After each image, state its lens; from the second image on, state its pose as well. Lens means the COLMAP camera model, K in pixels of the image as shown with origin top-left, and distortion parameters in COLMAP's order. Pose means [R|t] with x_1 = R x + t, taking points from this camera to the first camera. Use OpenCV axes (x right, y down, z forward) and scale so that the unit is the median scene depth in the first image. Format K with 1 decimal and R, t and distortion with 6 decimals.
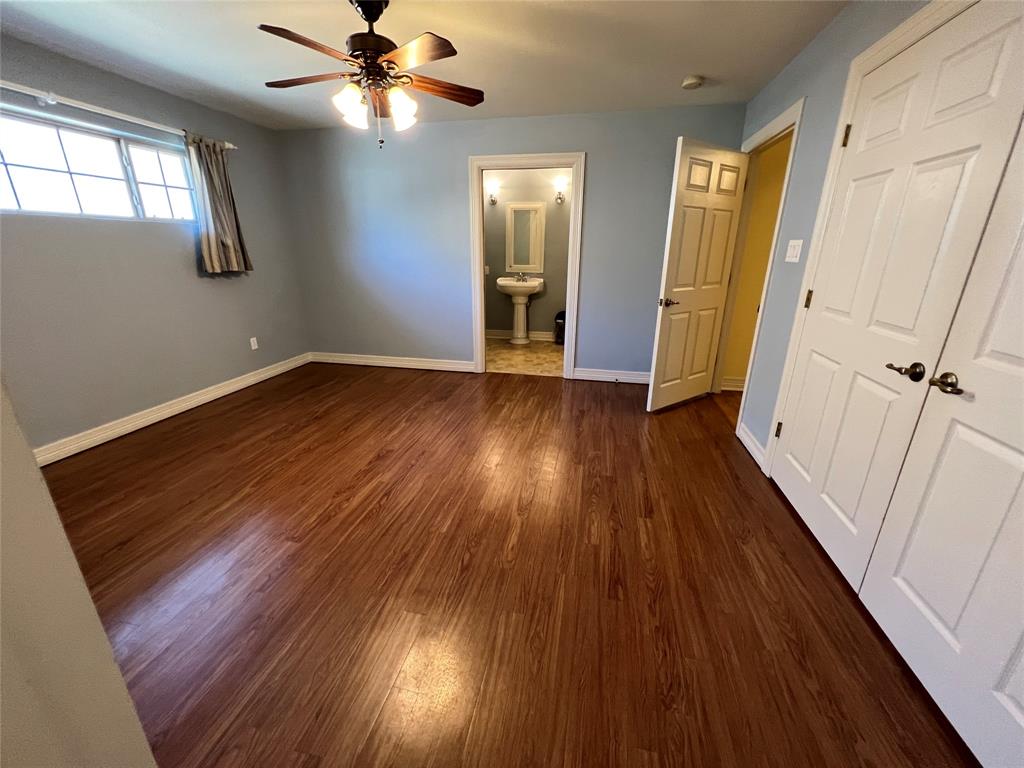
lens RADIAL K [[410.2, 0, 511.1], [0, 410.2, 383.2], [0, 0, 1]] dist [0.001122, 0.000140]
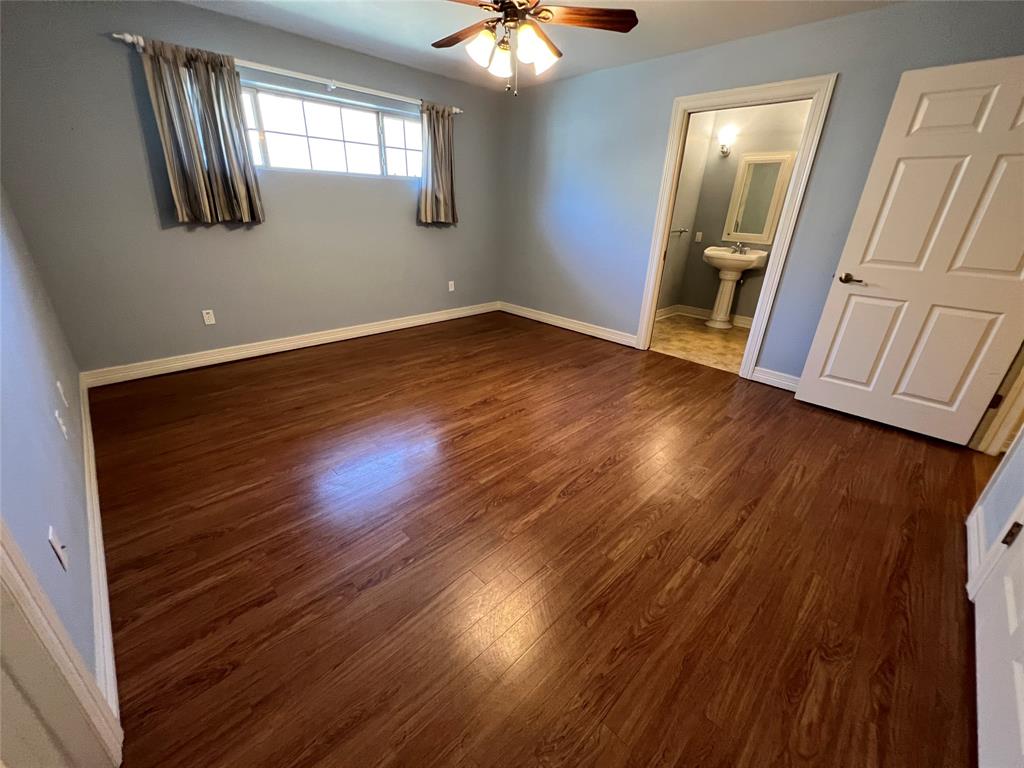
lens RADIAL K [[410.2, 0, 511.1], [0, 410.2, 383.2], [0, 0, 1]] dist [0.001122, 0.000140]
pose [[0.831360, 0.240705, -0.500902, 0.223033], [-0.201030, 0.970550, 0.132738, -0.021578], [0.518101, -0.009657, 0.855265, 0.097860]]
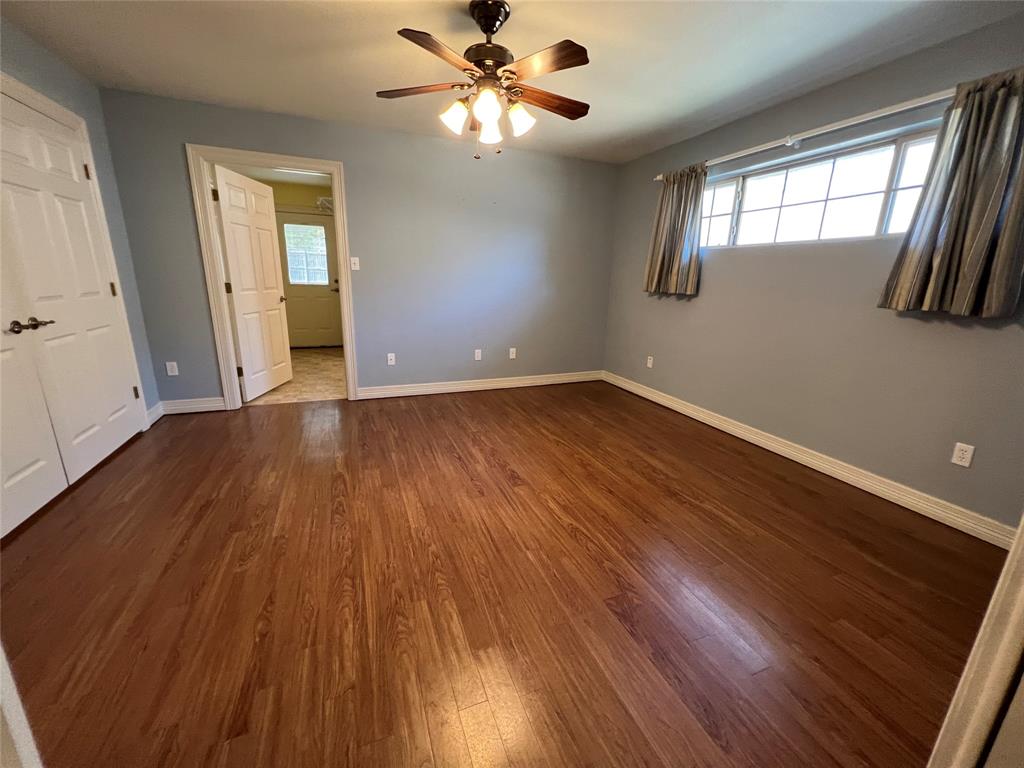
lens RADIAL K [[410.5, 0, 509.7], [0, 410.5, 381.9], [0, 0, 1]] dist [-0.000107, -0.000089]
pose [[-0.833572, 0.113227, -0.540683, 0.151638], [-0.201942, 0.848565, 0.489037, -0.398764], [0.514177, 0.516834, -0.684474, 1.294587]]
